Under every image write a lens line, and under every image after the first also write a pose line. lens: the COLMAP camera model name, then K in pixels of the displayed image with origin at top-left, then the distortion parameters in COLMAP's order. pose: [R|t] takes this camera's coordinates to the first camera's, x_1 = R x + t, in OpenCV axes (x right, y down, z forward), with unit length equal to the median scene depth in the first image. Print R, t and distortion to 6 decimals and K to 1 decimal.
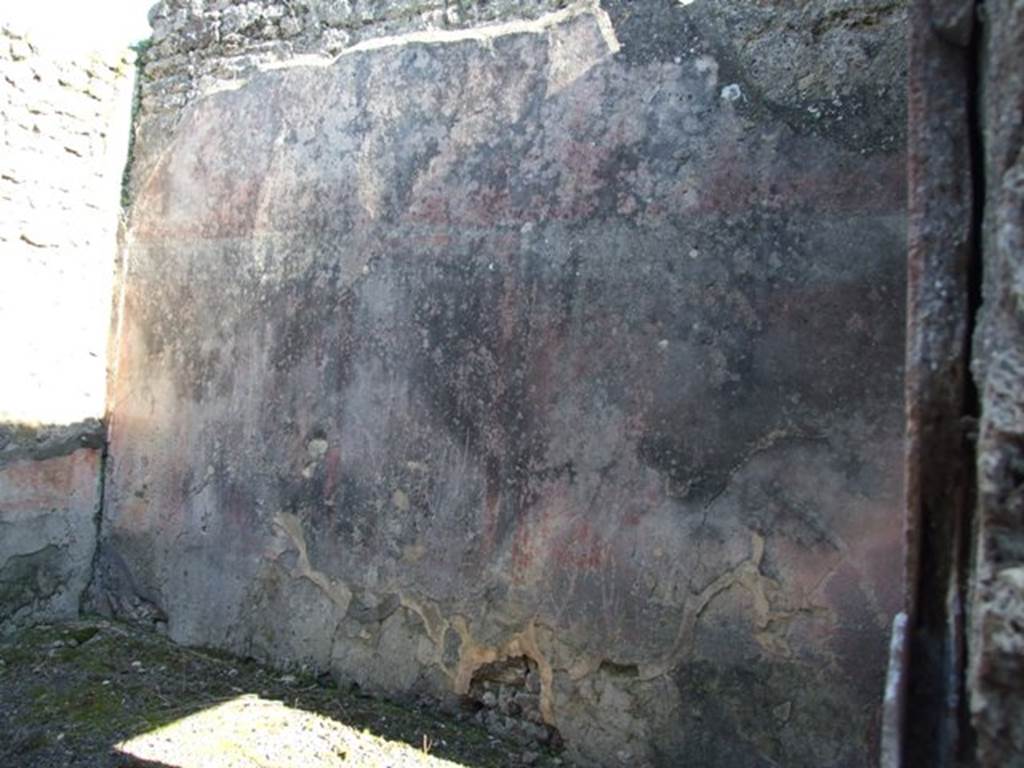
lens RADIAL K [[851.1, 0, 513.3], [0, 851.1, 384.3], [0, 0, 1]] dist [-0.062963, 0.058660]
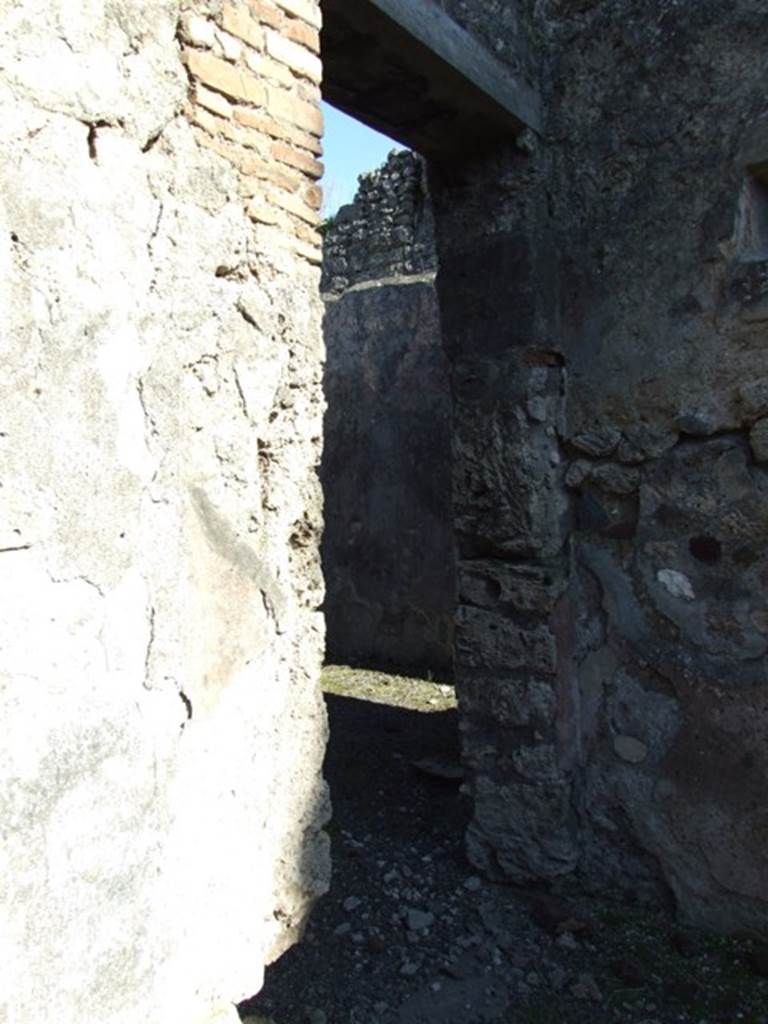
lens RADIAL K [[851.1, 0, 366.2], [0, 851.1, 507.4], [0, 0, 1]] dist [-0.062963, 0.058660]
pose [[0.983858, -0.090733, -0.154243, 0.061259], [0.098863, 0.994043, 0.045870, -0.042837], [0.149162, -0.060378, 0.986968, -0.708442]]
